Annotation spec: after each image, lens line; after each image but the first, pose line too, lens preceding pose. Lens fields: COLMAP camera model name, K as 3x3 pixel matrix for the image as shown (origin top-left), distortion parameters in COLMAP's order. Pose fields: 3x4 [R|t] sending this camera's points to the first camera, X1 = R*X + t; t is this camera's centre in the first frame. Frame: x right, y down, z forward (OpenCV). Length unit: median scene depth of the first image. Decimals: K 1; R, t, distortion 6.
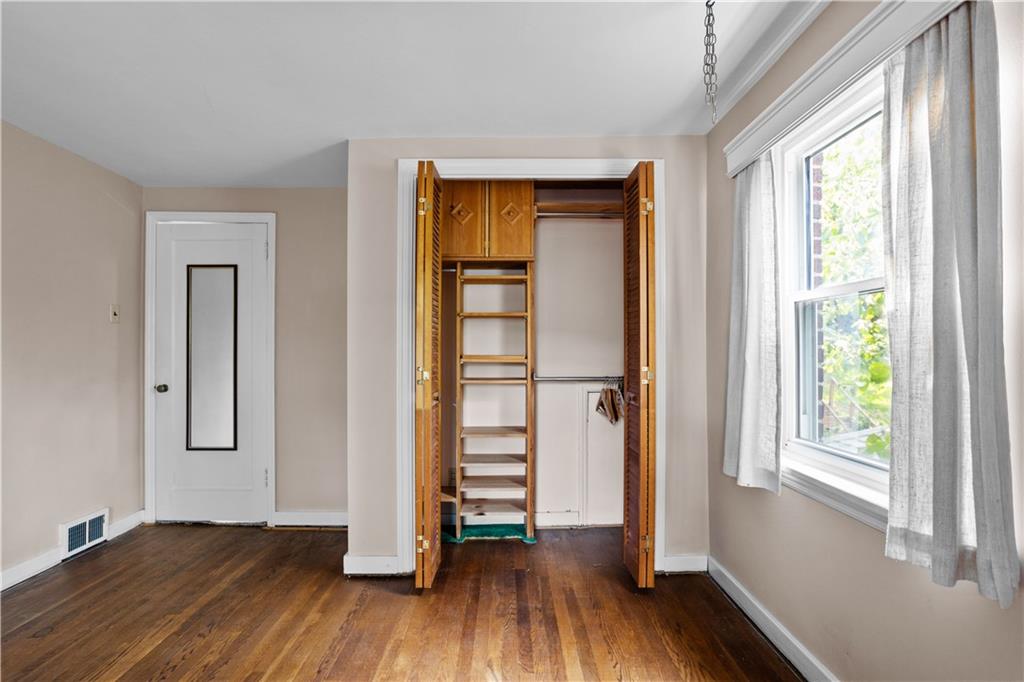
lens RADIAL K [[491.9, 0, 506.9], [0, 491.9, 343.2], [0, 0, 1]] dist [-0.044237, 0.026755]
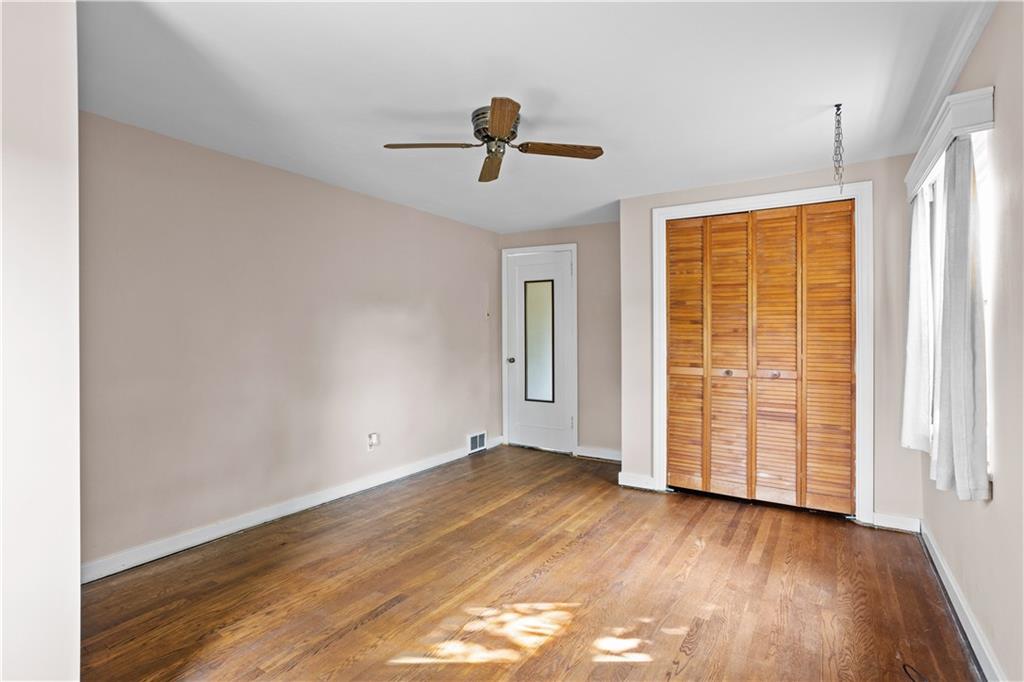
lens RADIAL K [[491.9, 0, 506.9], [0, 491.9, 343.2], [0, 0, 1]] dist [-0.044237, 0.026755]
pose [[0.833227, 0.010922, -0.552823, 0.212670], [0.013202, 0.999127, 0.039638, -0.034666], [0.552773, -0.040326, 0.832355, -0.447313]]
